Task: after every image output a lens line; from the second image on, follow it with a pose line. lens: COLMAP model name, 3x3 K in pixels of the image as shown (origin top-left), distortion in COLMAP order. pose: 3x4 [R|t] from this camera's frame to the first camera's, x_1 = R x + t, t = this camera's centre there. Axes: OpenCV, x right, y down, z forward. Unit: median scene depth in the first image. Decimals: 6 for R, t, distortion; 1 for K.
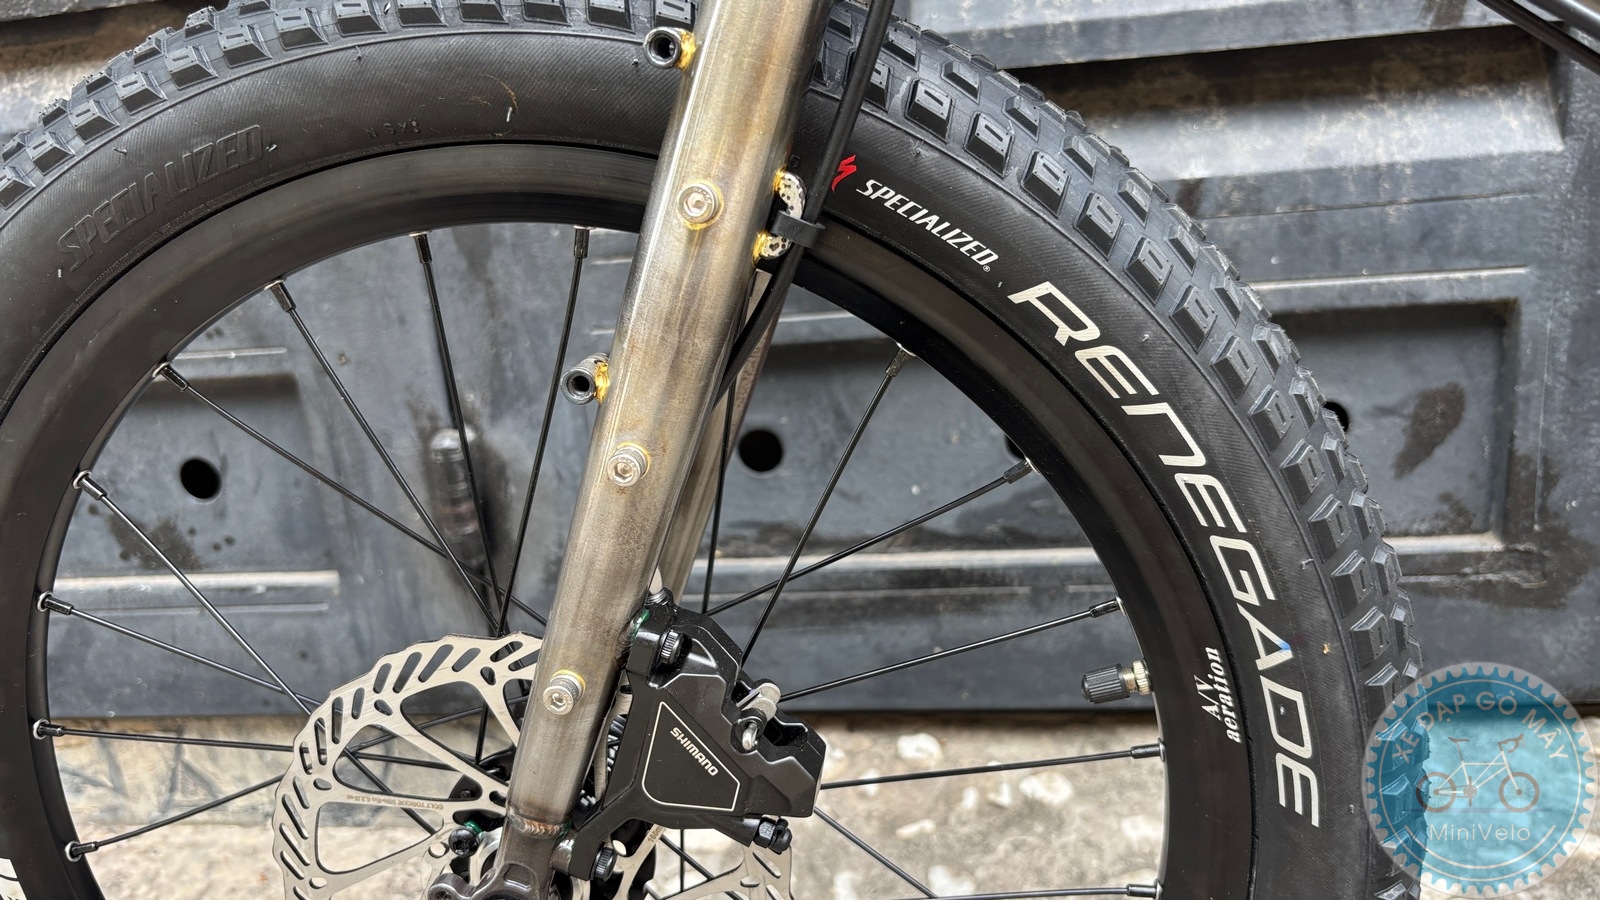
lens RADIAL K [[1228.1, 0, 799.4], [0, 1228.1, 445.6], [0, 0, 1]] dist [0.014762, -0.040806]
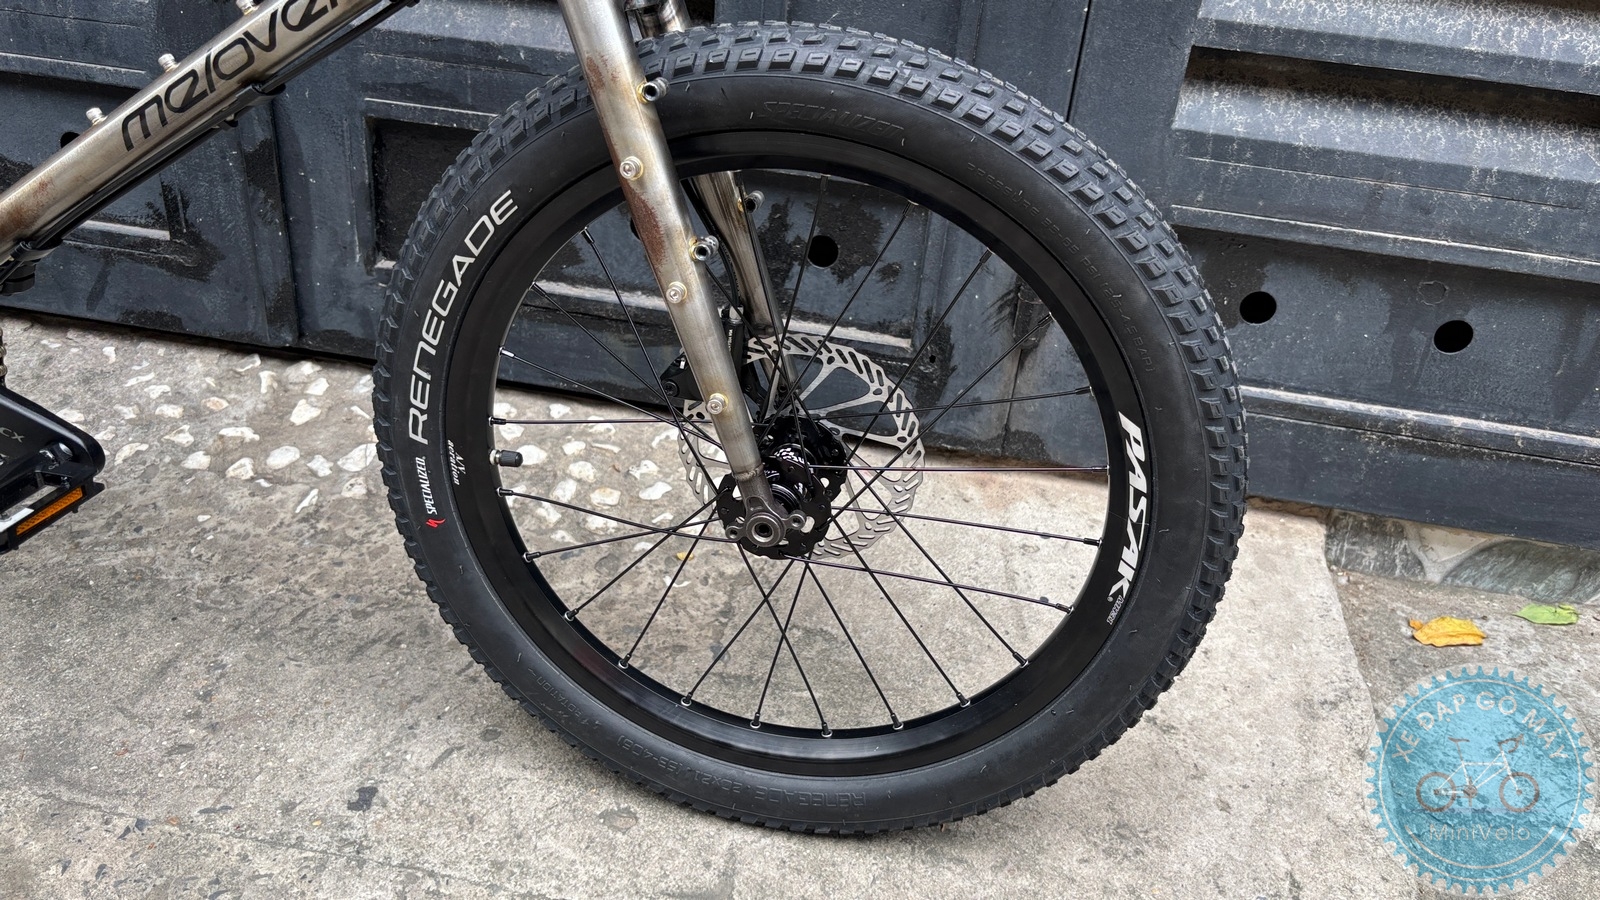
lens RADIAL K [[1228.1, 0, 862.7], [0, 1228.1, 449.0], [0, 0, 1]] dist [0.014762, -0.040806]
pose [[0.980857, 0.163377, 0.105956, 1.378240], [-0.182225, 0.961935, 0.203652, -0.157828], [-0.068651, -0.219062, 0.973293, -0.779023]]
